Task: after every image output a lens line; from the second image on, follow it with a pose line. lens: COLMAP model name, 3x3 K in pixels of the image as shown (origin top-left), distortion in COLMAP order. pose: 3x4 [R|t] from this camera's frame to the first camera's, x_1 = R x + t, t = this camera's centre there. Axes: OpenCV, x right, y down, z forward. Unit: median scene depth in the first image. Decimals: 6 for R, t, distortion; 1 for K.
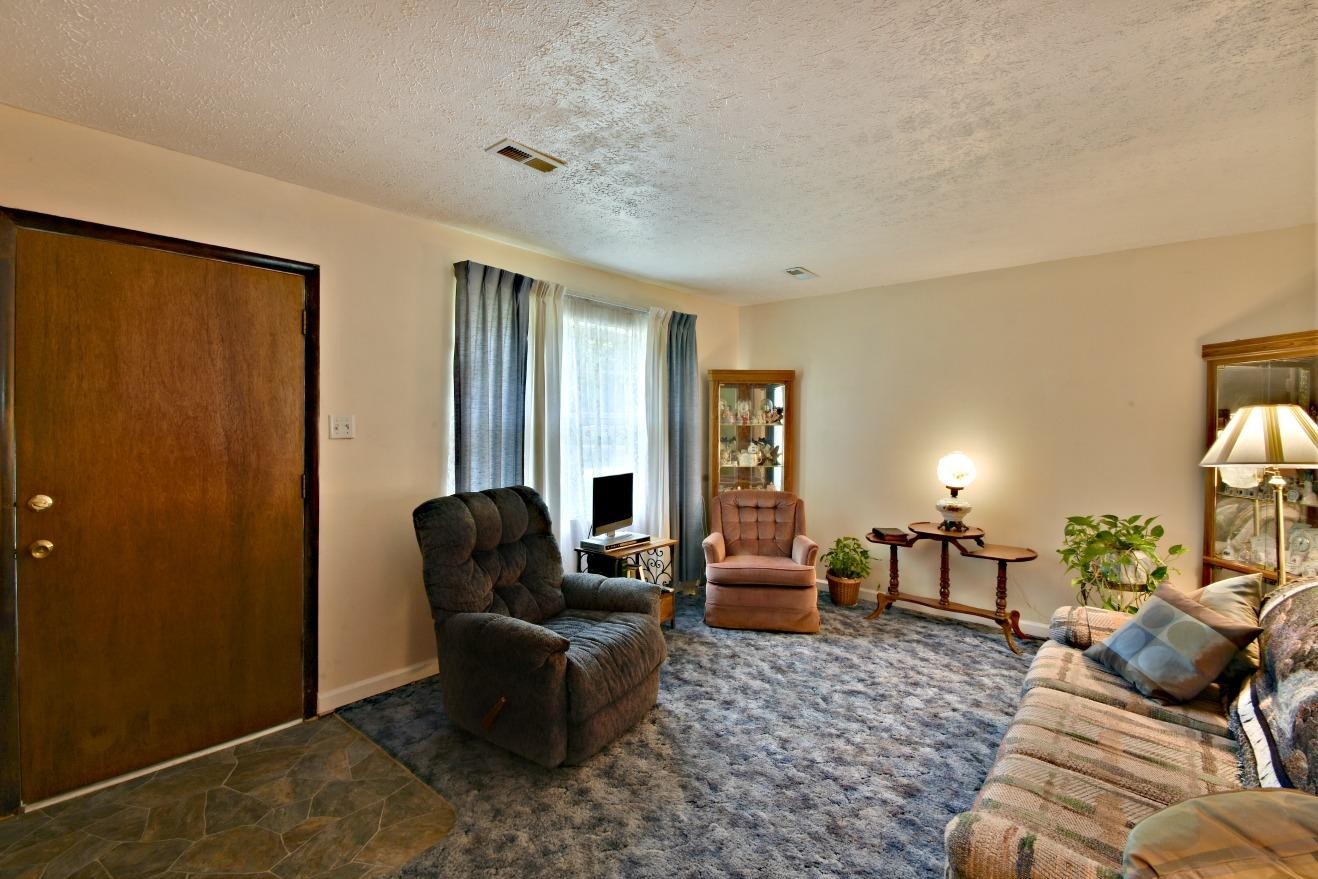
lens RADIAL K [[591.2, 0, 655.9], [0, 591.2, 429.6], [0, 0, 1]] dist [0.000666, -0.000110]
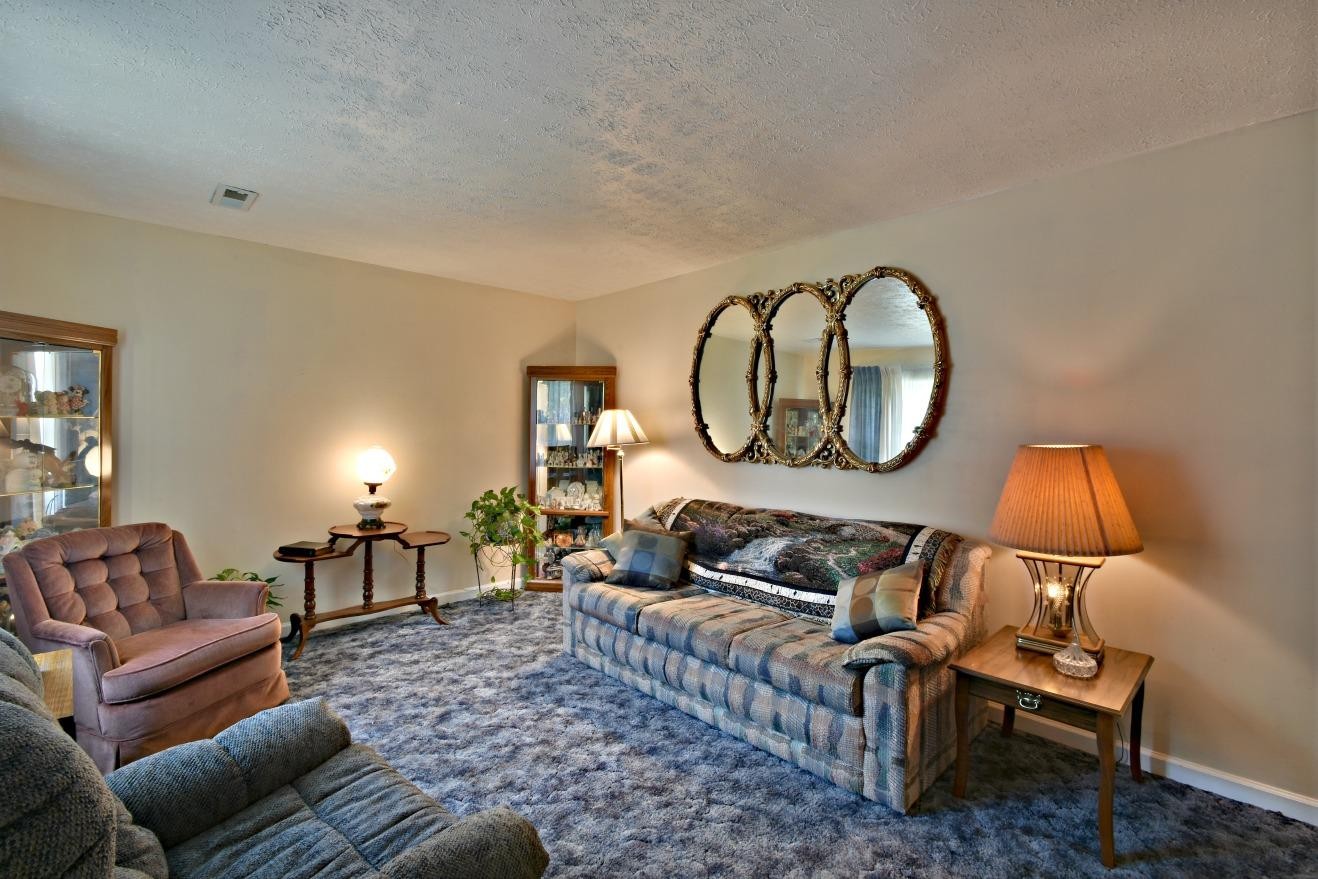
lens RADIAL K [[591.2, 0, 617.8], [0, 591.2, 428.4], [0, 0, 1]] dist [0.000666, -0.000110]
pose [[0.106933, -0.009832, 0.994218, -0.439072], [0.000565, 0.999952, 0.009828, -0.002341], [-0.994266, -0.000490, 0.106933, 0.531919]]
